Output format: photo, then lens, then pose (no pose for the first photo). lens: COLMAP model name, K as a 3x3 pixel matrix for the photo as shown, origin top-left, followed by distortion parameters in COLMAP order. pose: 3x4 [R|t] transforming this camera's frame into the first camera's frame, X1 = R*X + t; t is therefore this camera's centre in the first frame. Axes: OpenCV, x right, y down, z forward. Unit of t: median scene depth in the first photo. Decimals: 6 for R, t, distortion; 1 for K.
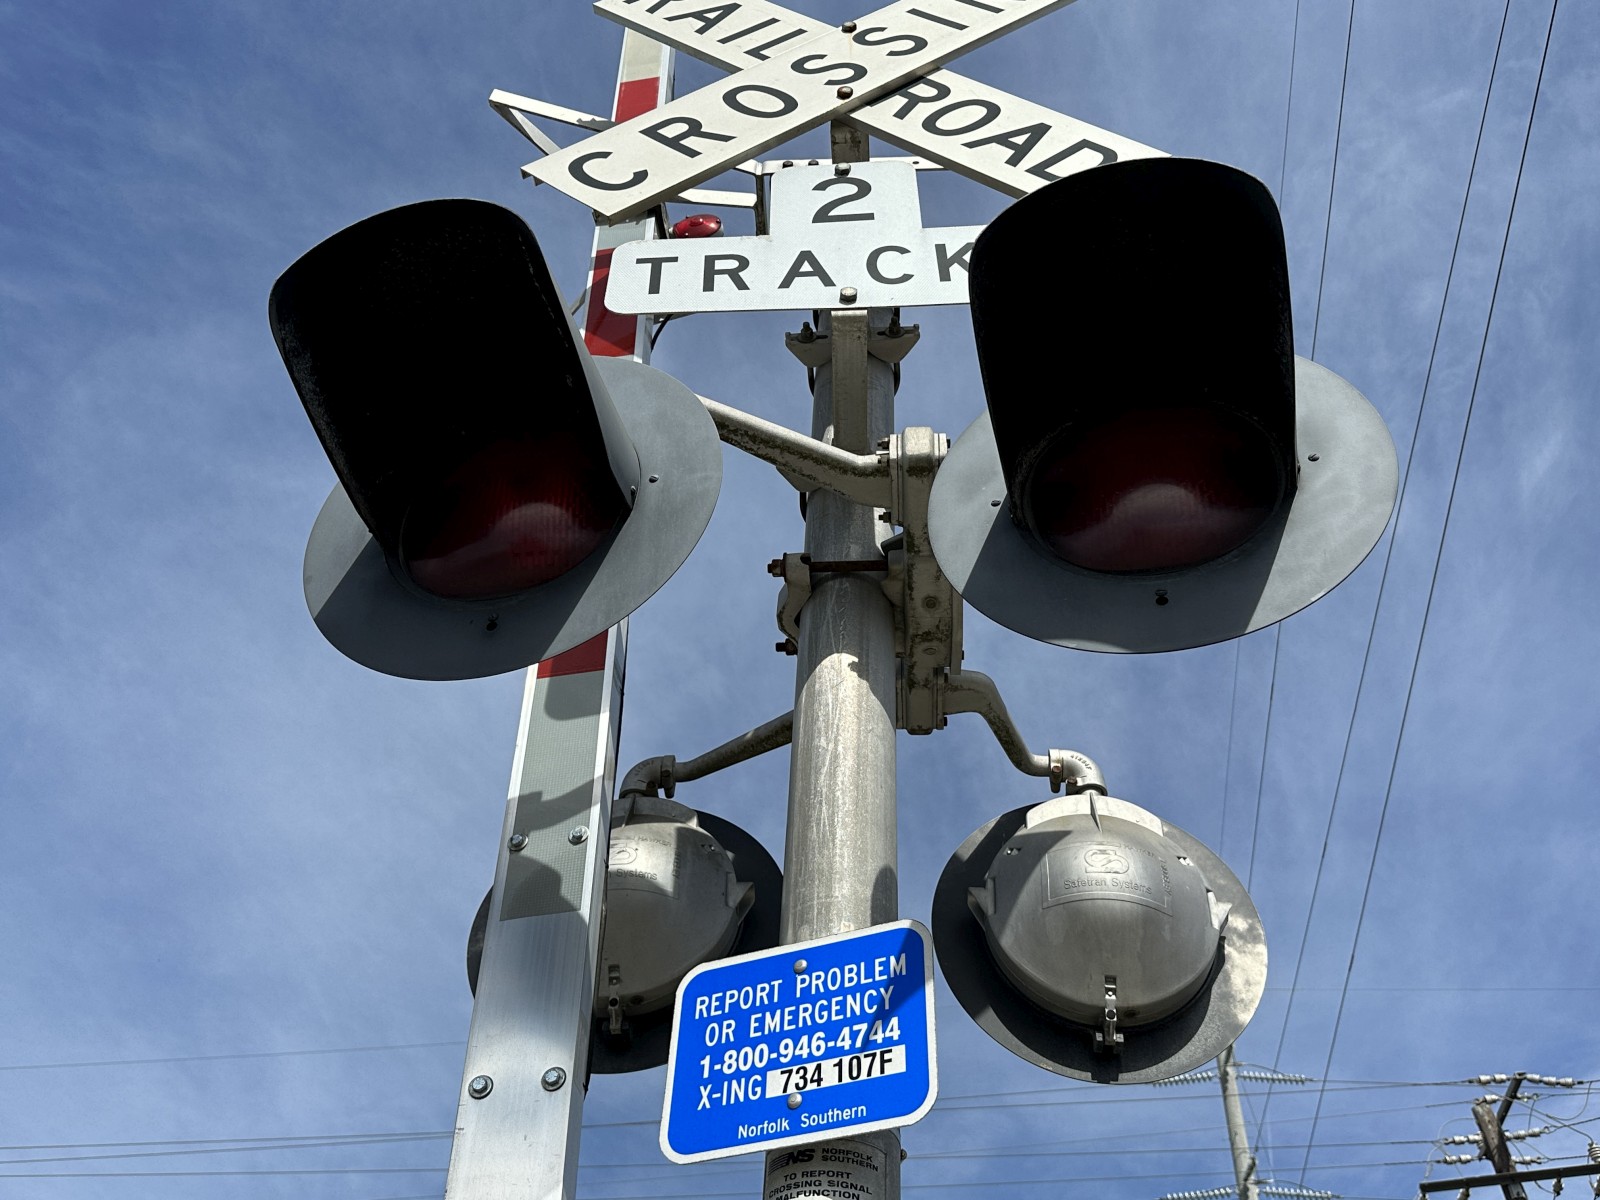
lens RADIAL K [[1390.1, 0, 800.0], [0, 1390.1, 600.0], [0, 0, 1]] dist [0.081689, -0.010026]
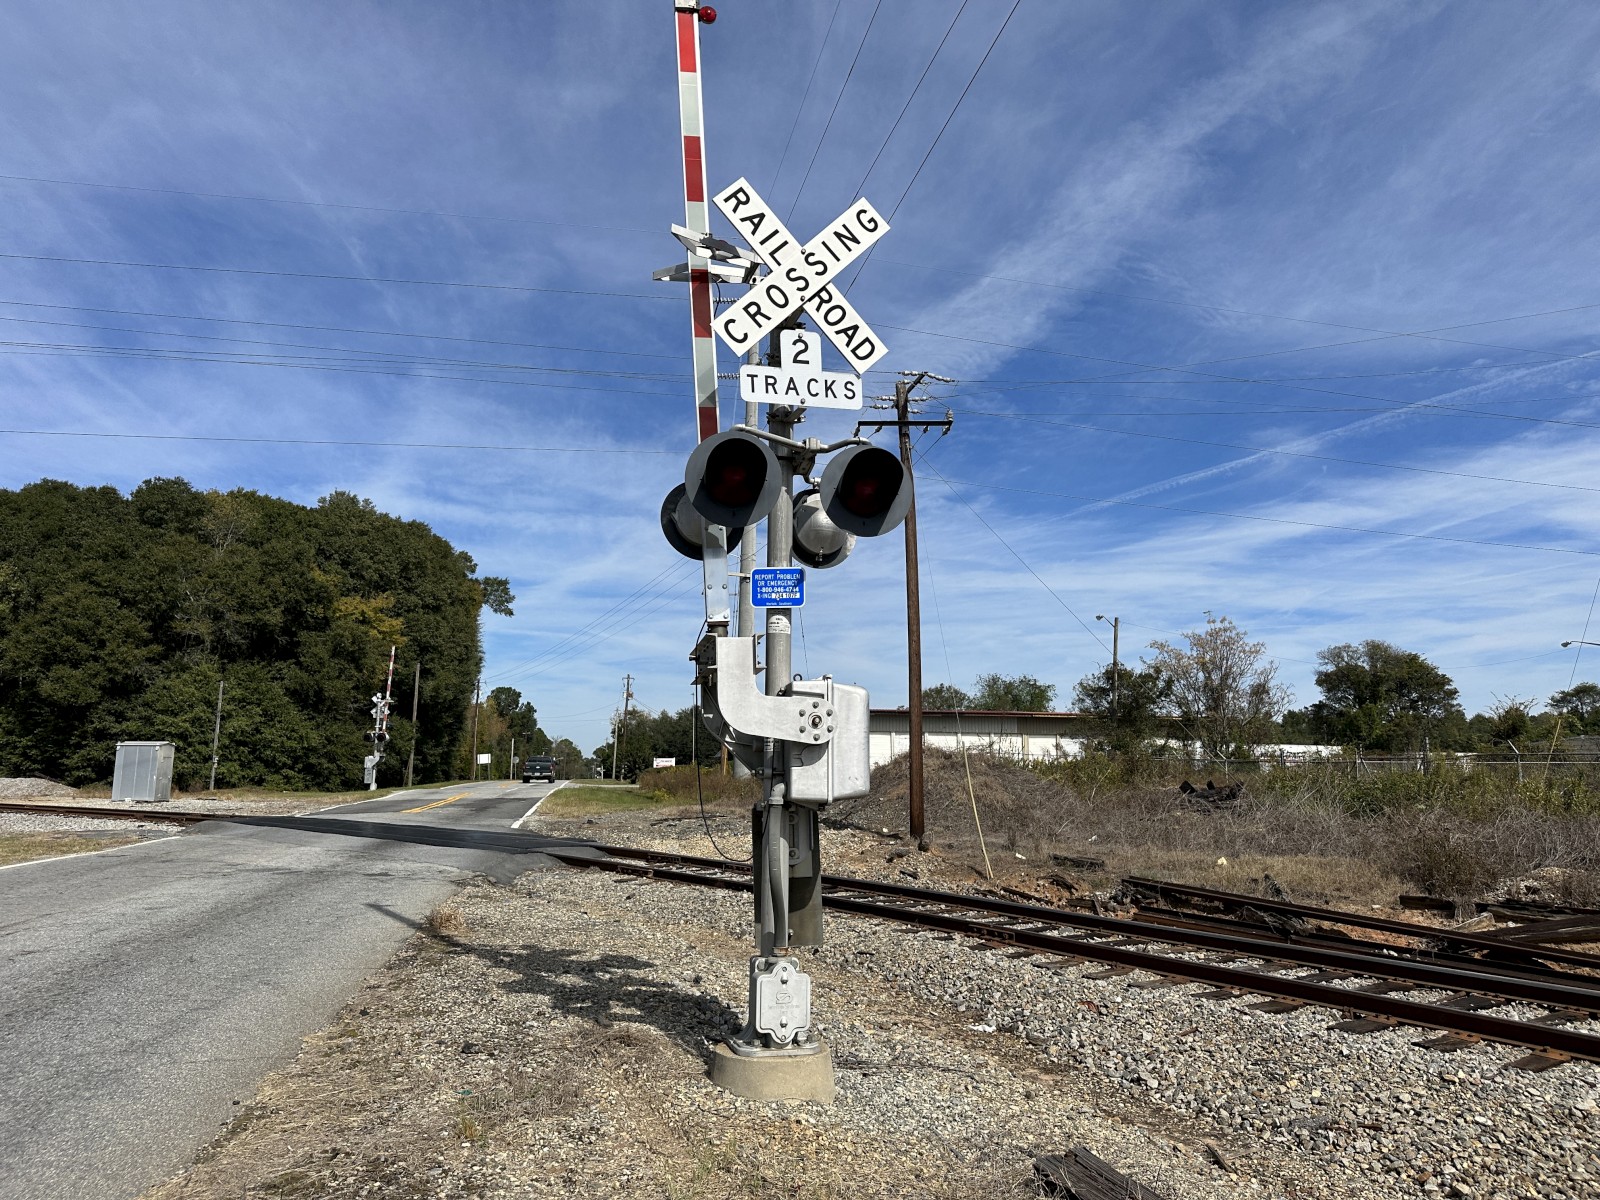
lens RADIAL K [[1076.9, 0, 800.1], [0, 1076.9, 593.9], [0, 0, 1]] dist [0.146371, -0.227061]
pose [[0.939052, 0.030732, 0.342398, -1.254368], [-0.225921, 0.805884, 0.547275, -1.824476], [-0.259114, -0.591275, 0.763711, -2.039999]]
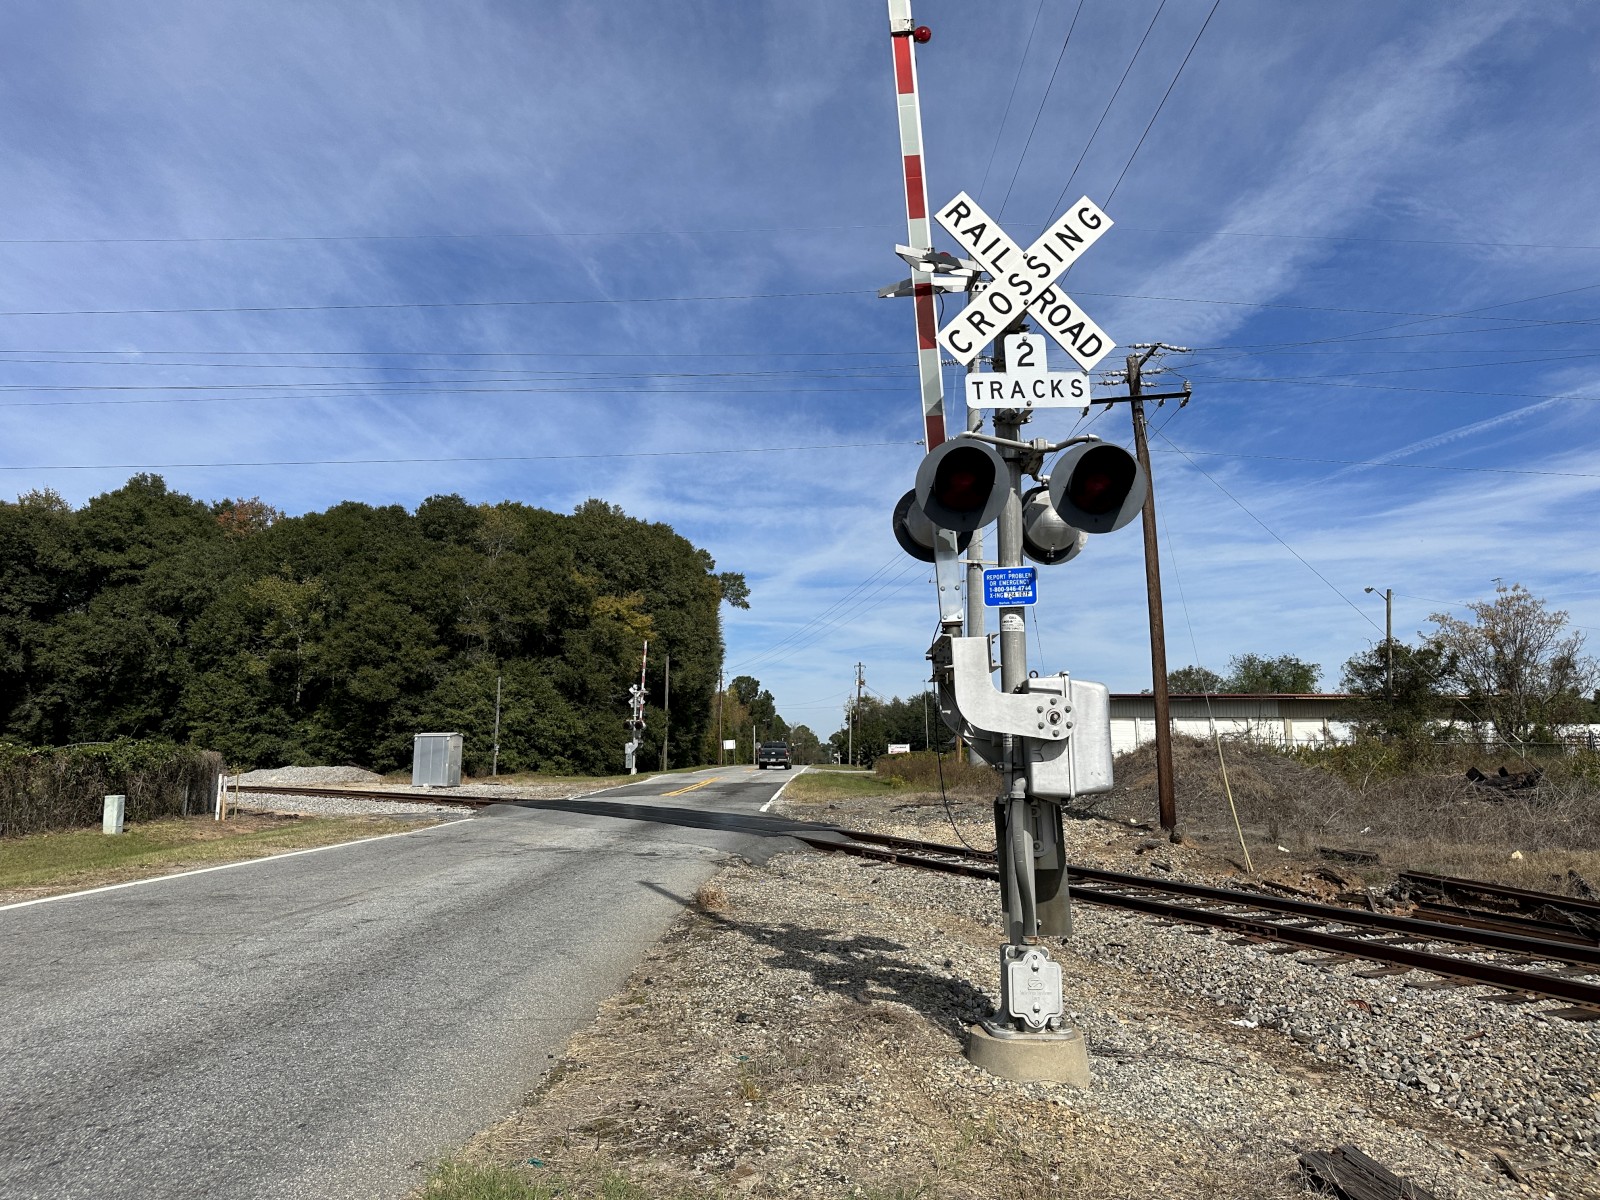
lens RADIAL K [[1076.9, 0, 800.1], [0, 1076.9, 593.9], [0, 0, 1]] dist [0.146371, -0.227061]
pose [[0.990241, -0.010975, 0.138929, -1.325153], [-0.073772, 0.804482, 0.589378, -1.978086], [-0.118235, -0.593875, 0.795822, -2.146011]]
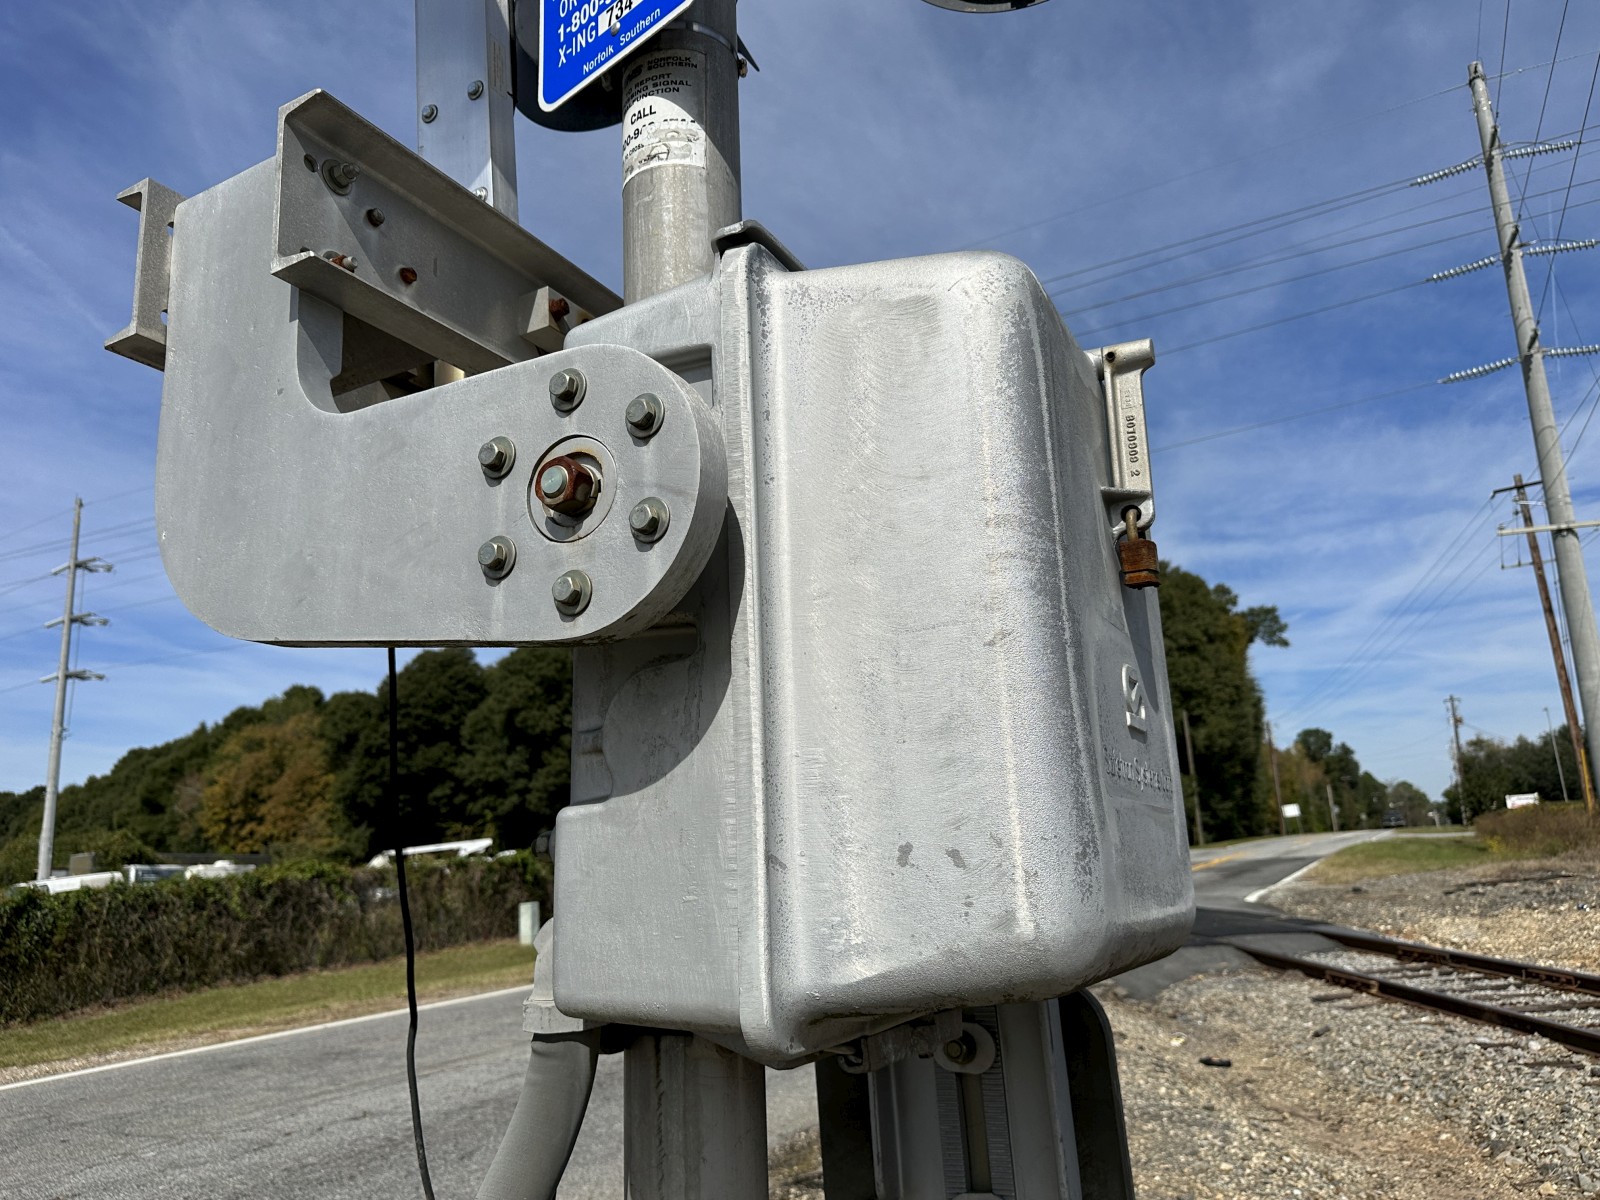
lens RADIAL K [[1159.3, 0, 800.0], [0, 1159.3, 600.0], [0, 0, 1]] dist [-0.004991, -0.005622]
pose [[0.940474, -0.151487, -0.304236, 0.334139], [0.292189, 0.817612, 0.496121, 0.290098], [0.173591, -0.555484, 0.813206, -0.015939]]
